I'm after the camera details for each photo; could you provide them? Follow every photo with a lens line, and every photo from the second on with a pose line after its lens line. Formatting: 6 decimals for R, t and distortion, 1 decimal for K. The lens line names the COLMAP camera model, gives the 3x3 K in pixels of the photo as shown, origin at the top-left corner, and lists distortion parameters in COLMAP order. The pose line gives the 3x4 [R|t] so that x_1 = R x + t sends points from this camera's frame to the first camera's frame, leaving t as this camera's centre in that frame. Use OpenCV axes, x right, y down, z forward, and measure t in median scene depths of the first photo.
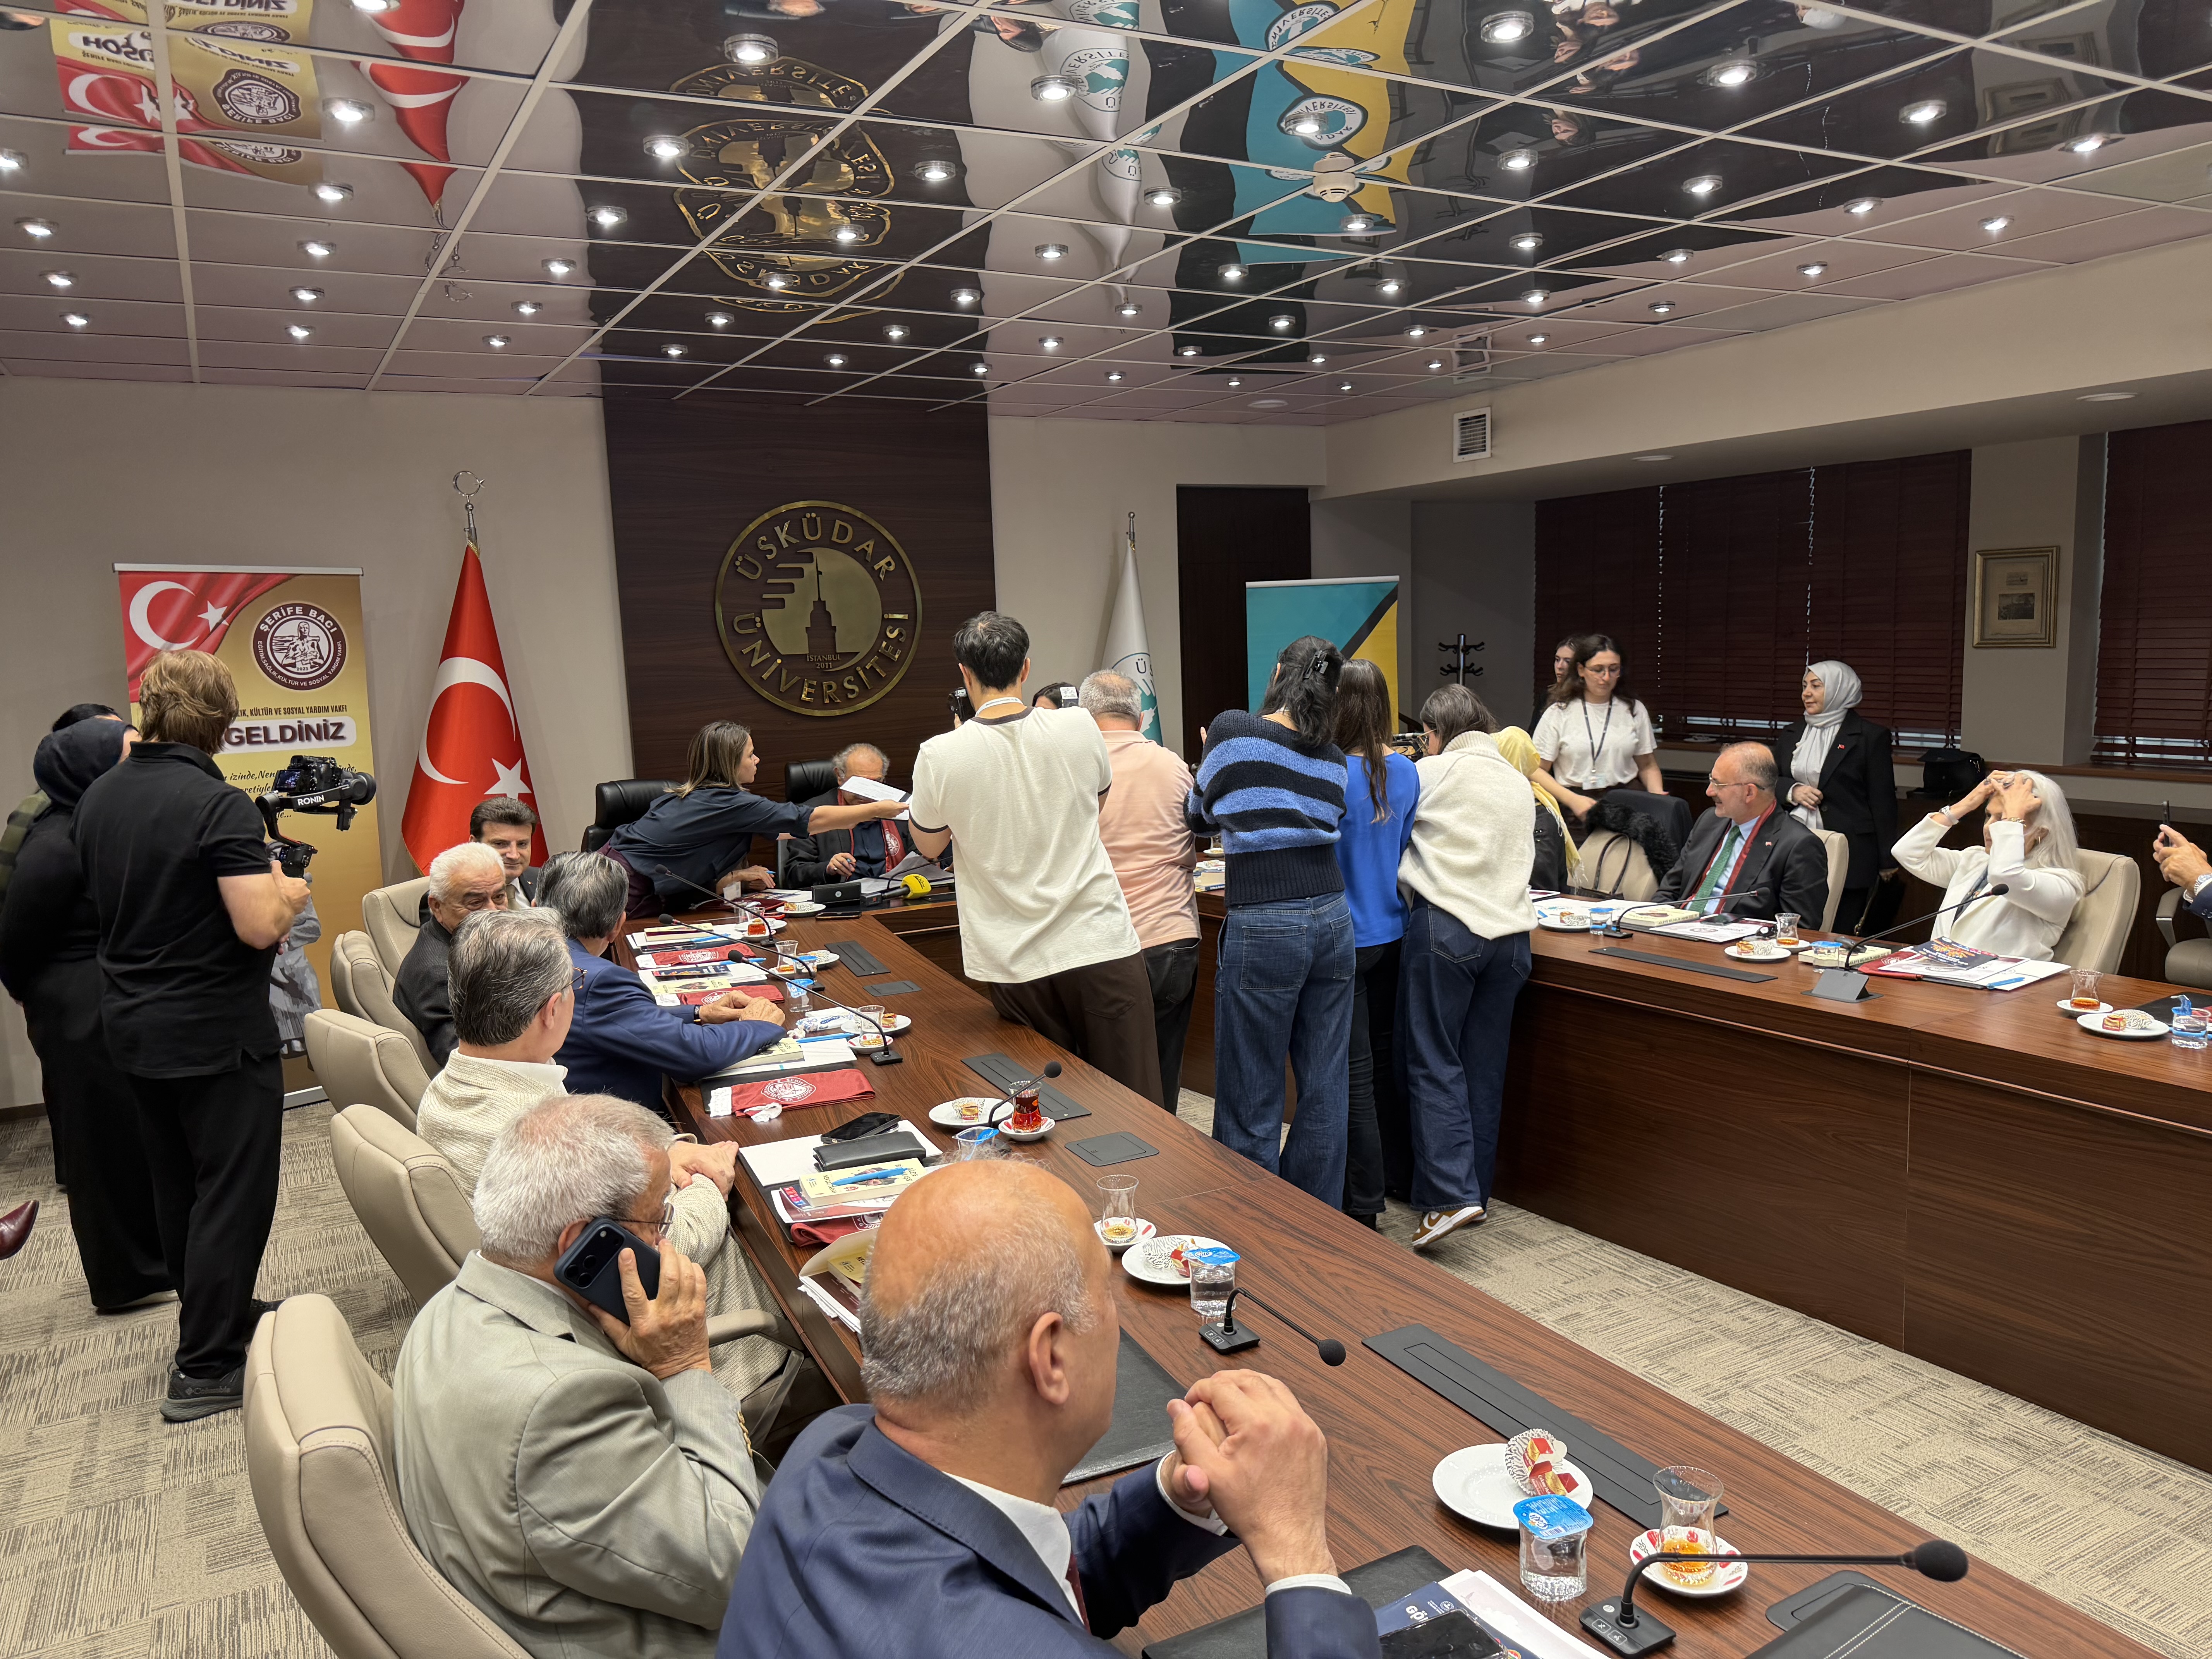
lens RADIAL K [[1587.7, 0, 1113.2], [0, 1587.7, 835.2], [0, 0, 1]] dist [0.052380, -0.077619]
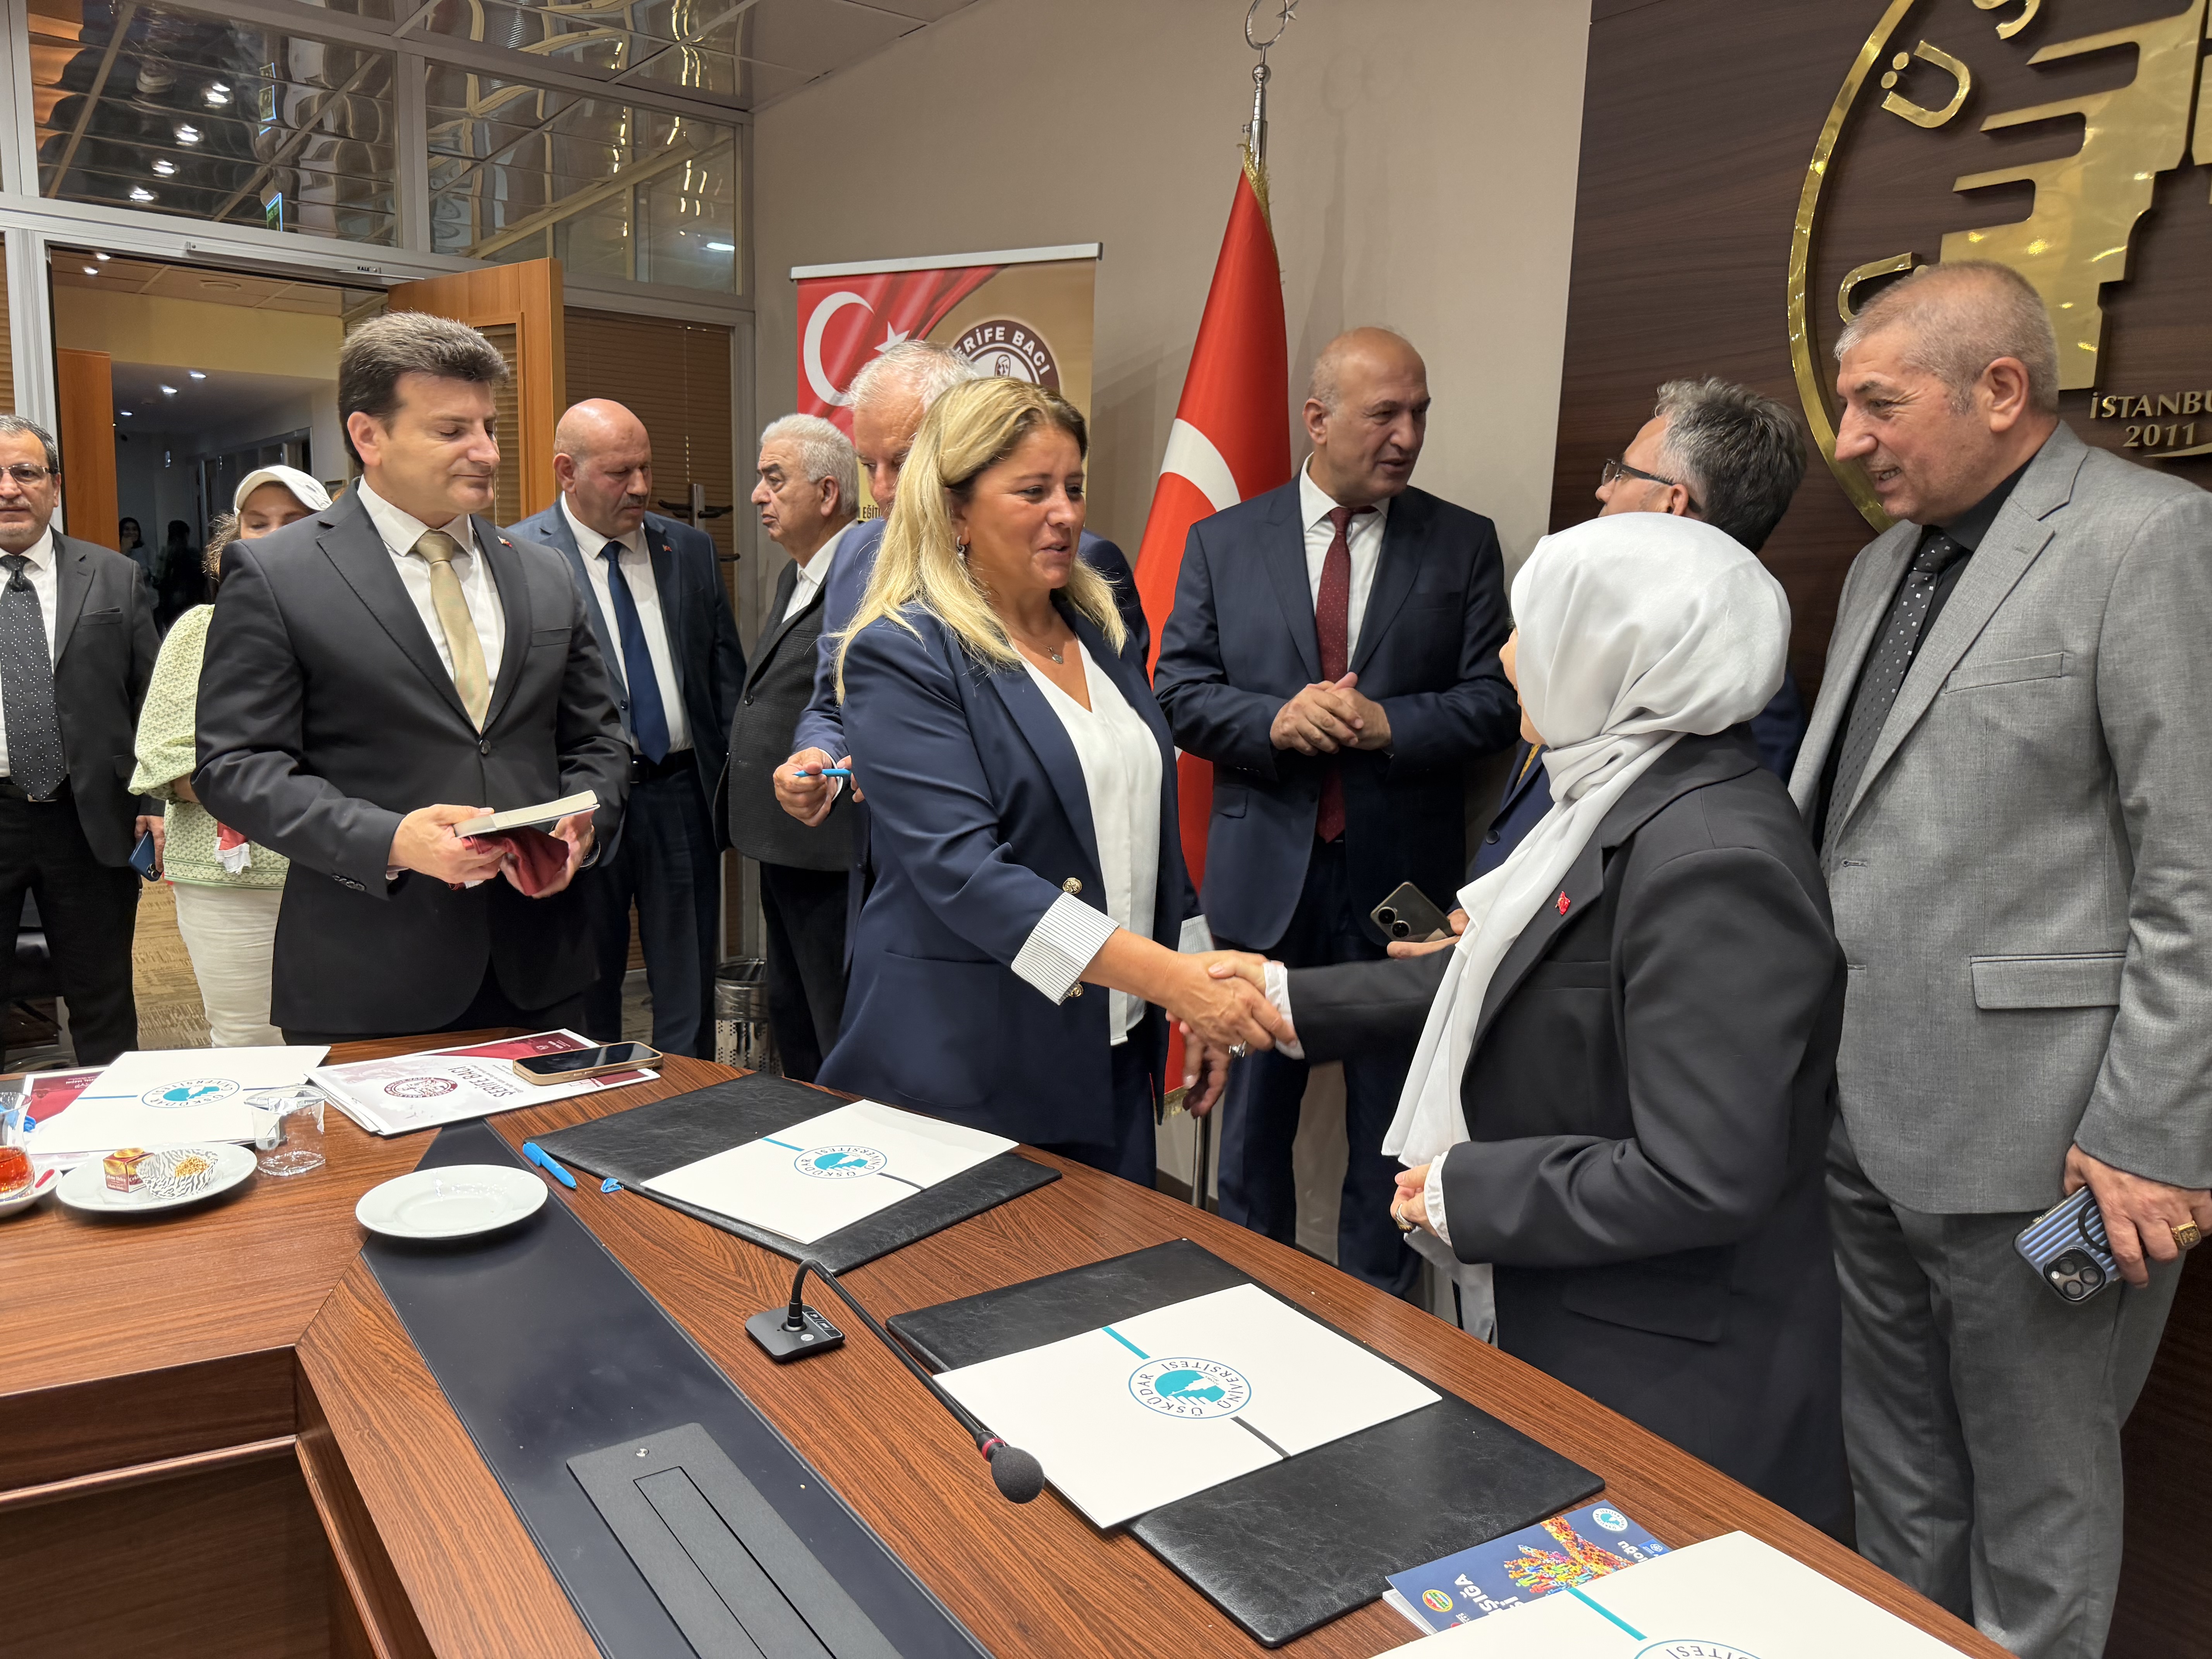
lens RADIAL K [[1587.7, 0, 1117.9], [0, 1587.7, 824.4], [0, 0, 1]] dist [0.052380, -0.077619]
pose [[0.142177, 0.187836, -0.971856, 0.052703], [-0.171062, 0.971720, 0.162785, -0.062252], [0.974948, 0.143103, 0.170288, 0.832377]]
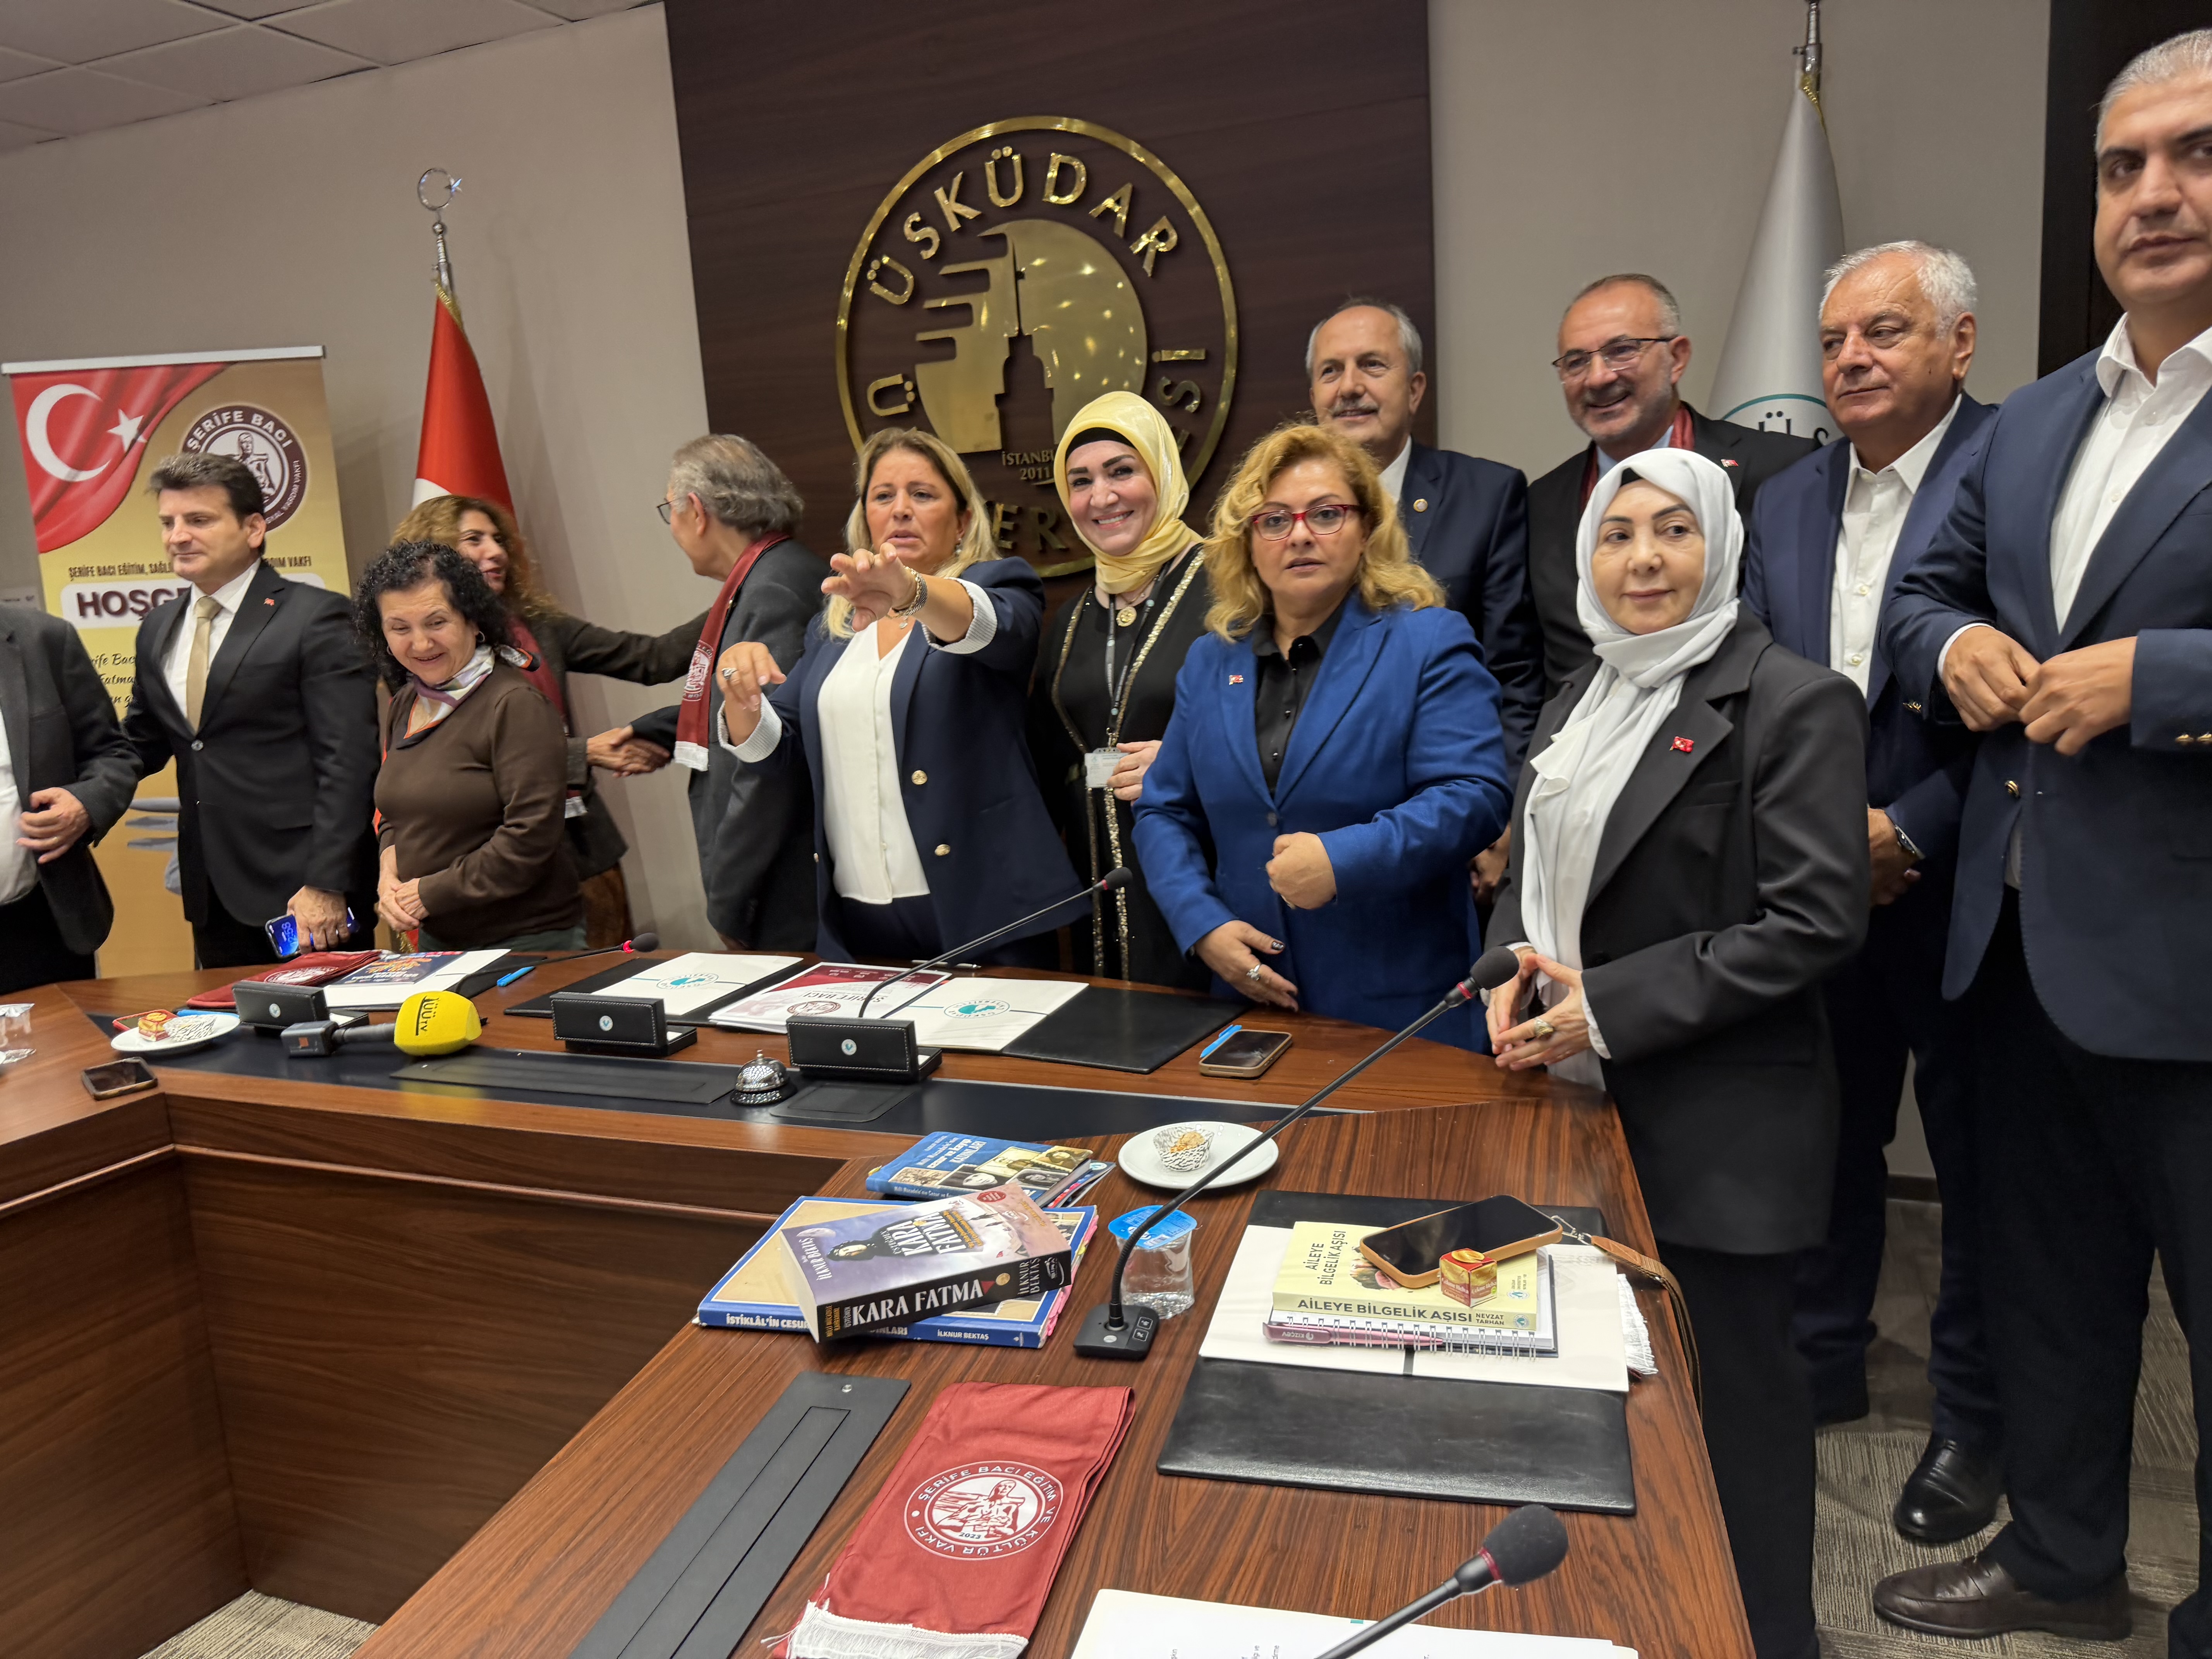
lens RADIAL K [[1587.7, 0, 1111.5], [0, 1587.7, 823.1], [0, 0, 1]] dist [0.052380, -0.077619]
pose [[0.641434, 0.124480, -0.757012, 0.226055], [-0.057943, 0.991791, 0.113990, -0.058430], [0.764987, -0.029253, 0.643381, 0.721951]]
